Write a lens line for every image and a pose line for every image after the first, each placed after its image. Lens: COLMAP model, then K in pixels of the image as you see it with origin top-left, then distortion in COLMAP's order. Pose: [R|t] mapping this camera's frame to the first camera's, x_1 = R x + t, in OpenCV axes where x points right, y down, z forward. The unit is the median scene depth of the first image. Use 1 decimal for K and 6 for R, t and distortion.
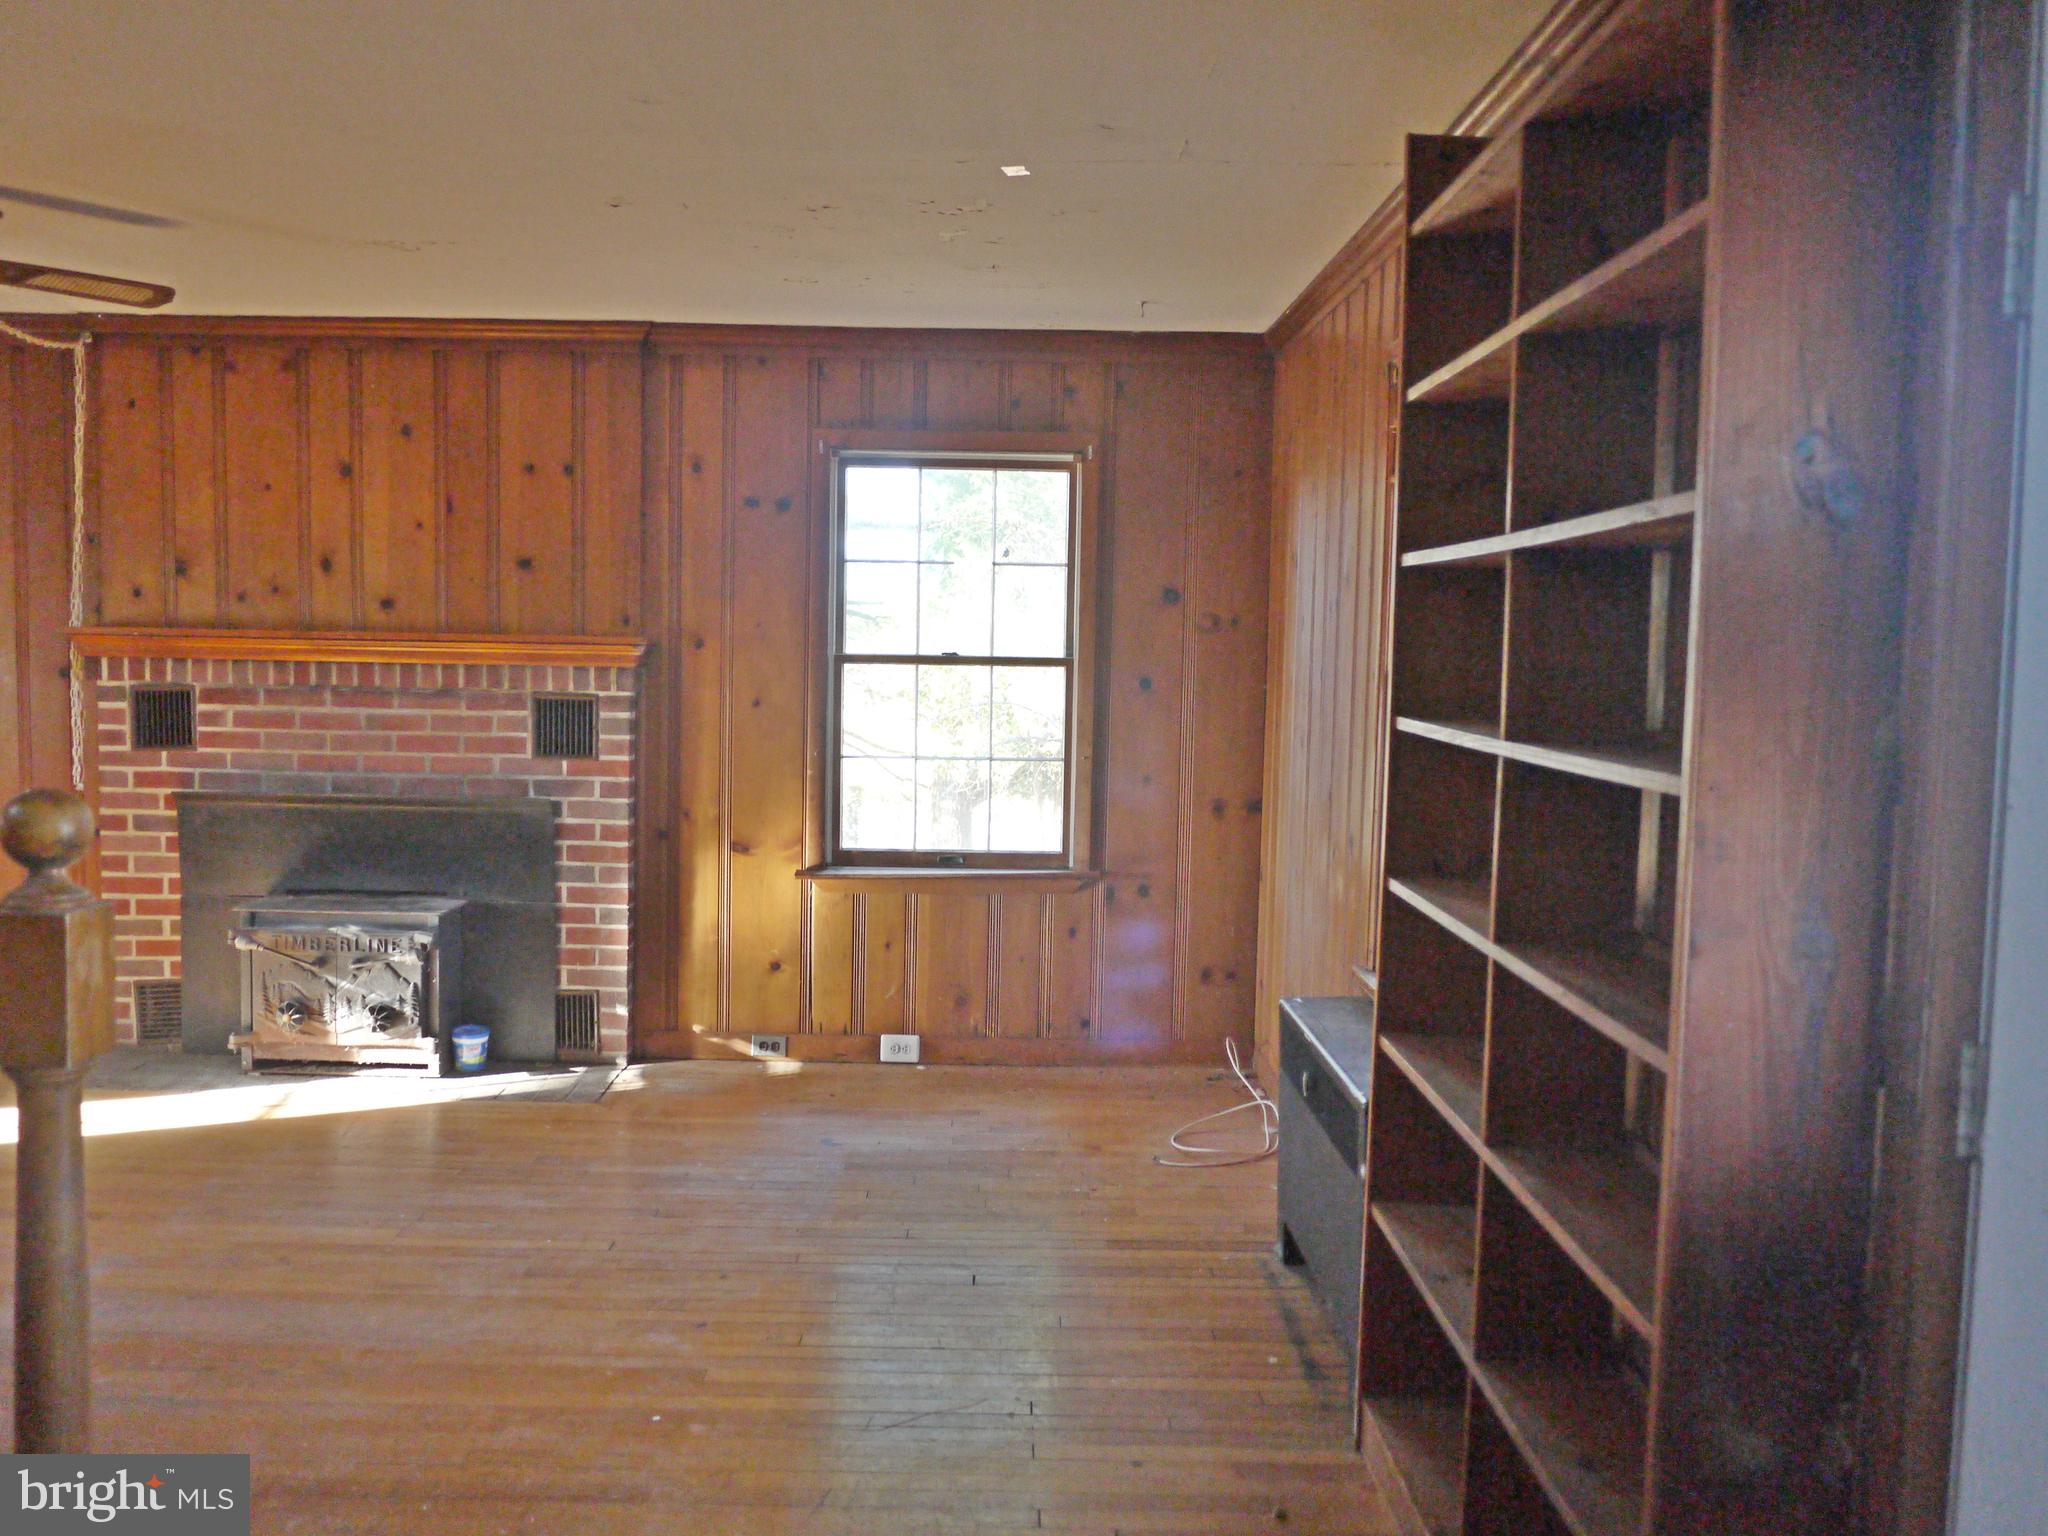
lens RADIAL K [[1717.4, 0, 1012.8], [0, 1717.4, 766.9], [0, 0, 1]] dist [-0.034462, 0.011513]
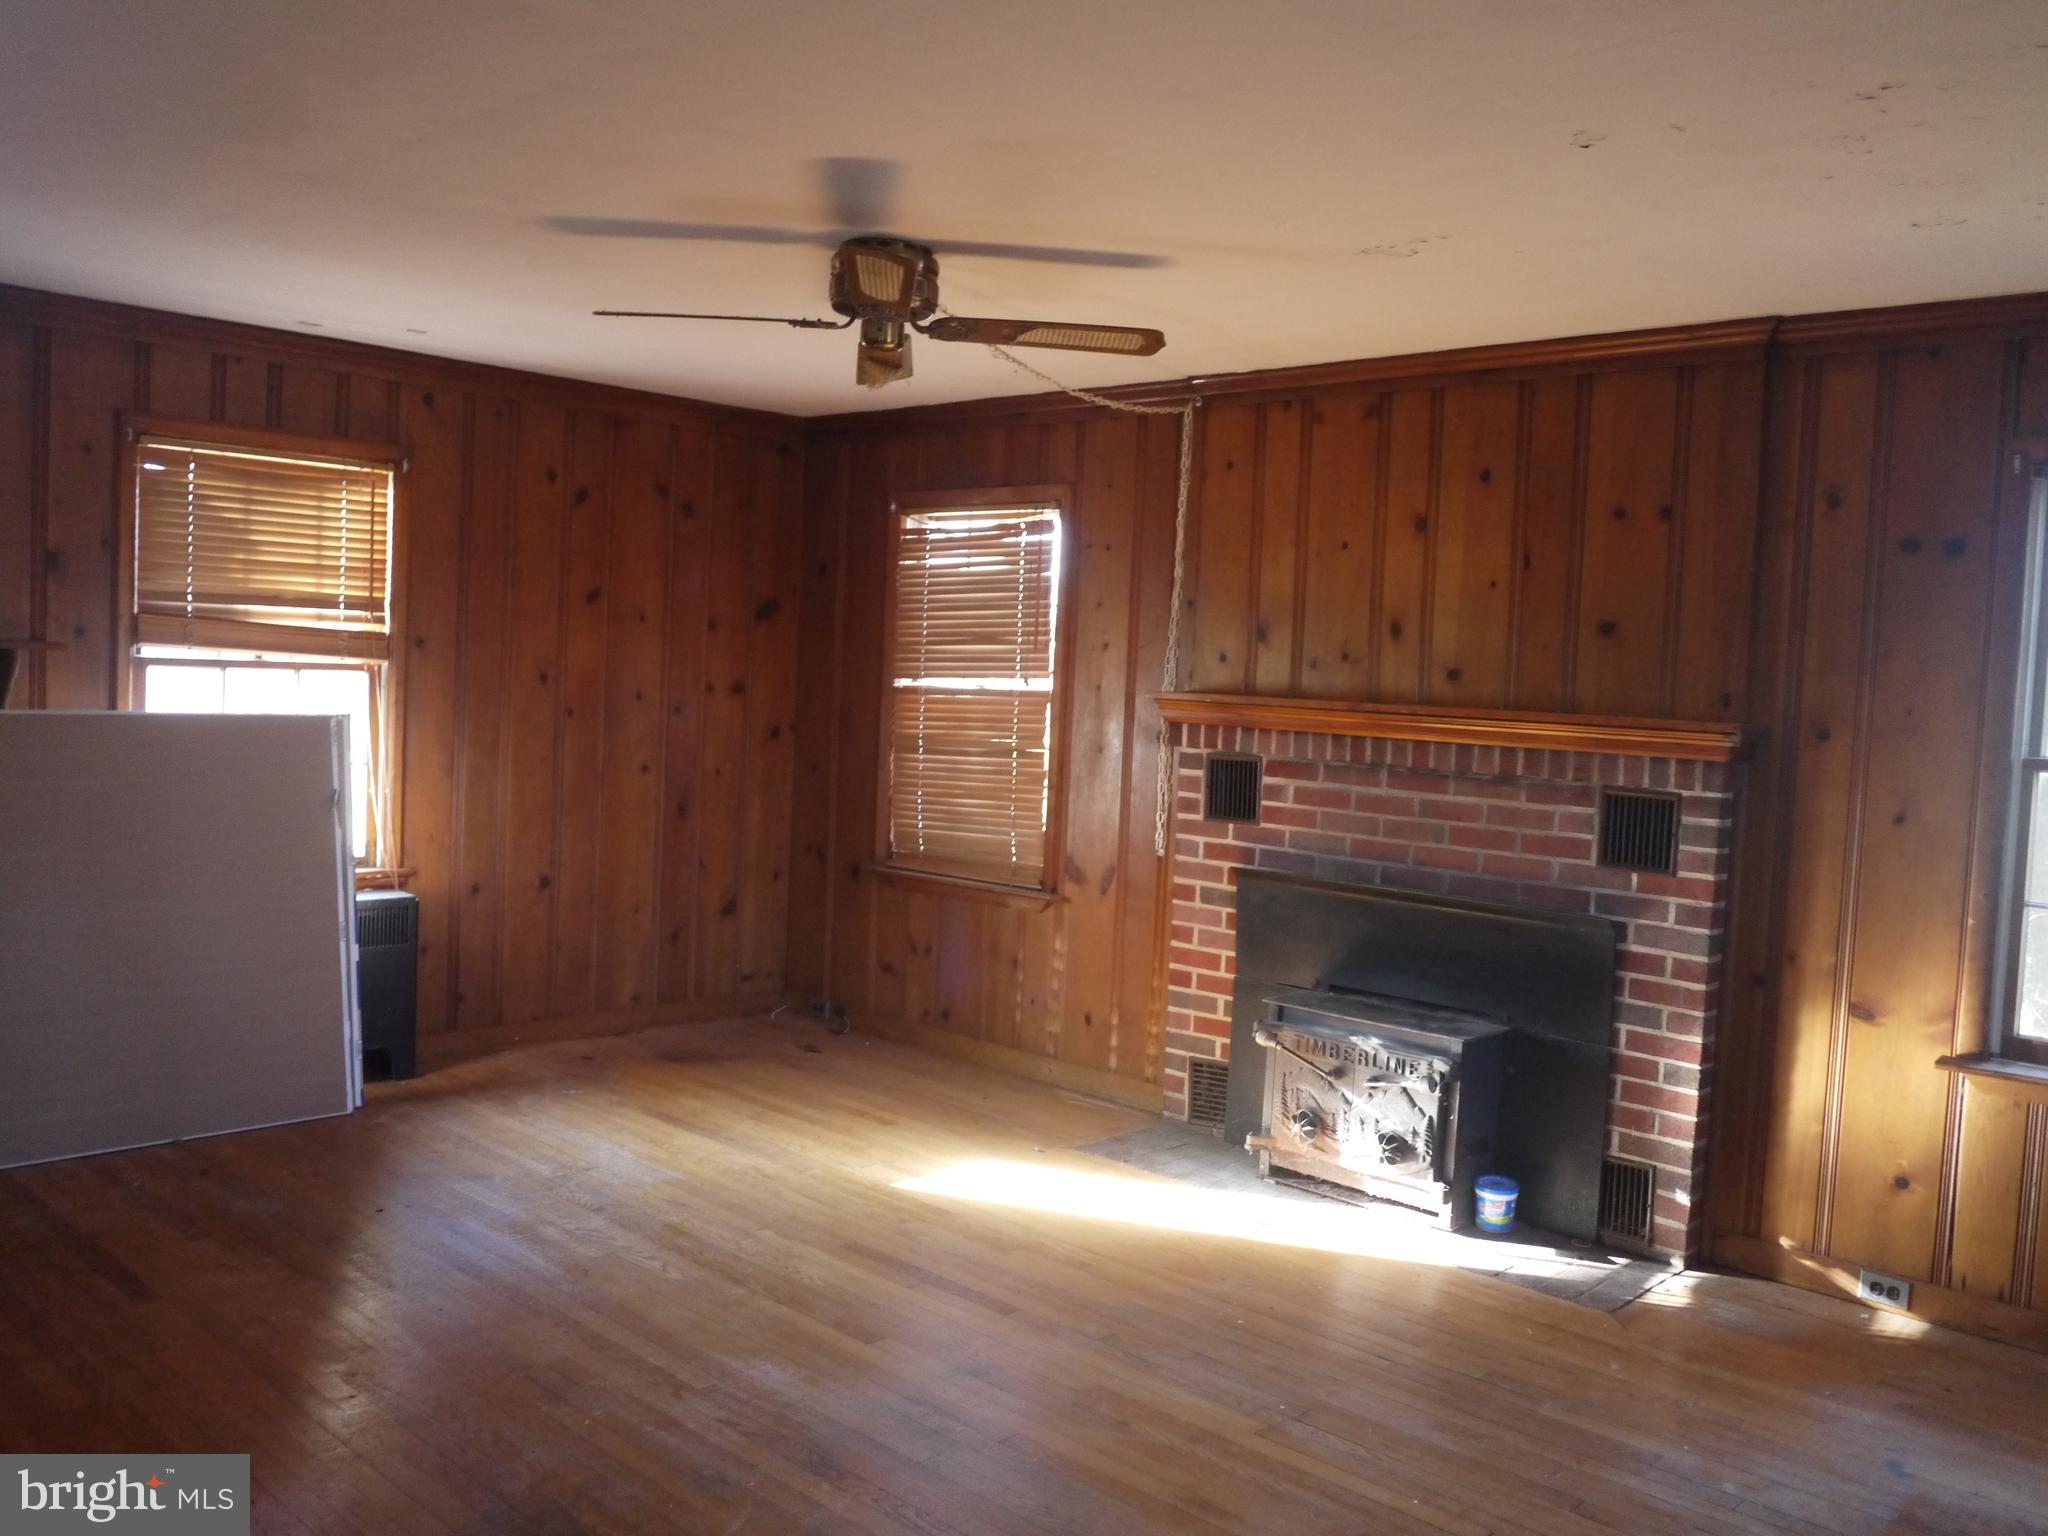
lens RADIAL K [[1717.4, 0, 1012.8], [0, 1717.4, 766.9], [0, 0, 1]] dist [-0.034462, 0.011513]
pose [[0.720066, 0.052509, -0.691916, 0.080593], [-0.080703, 0.996703, -0.008348, -0.023033], [0.689197, 0.061851, 0.721930, 0.216419]]
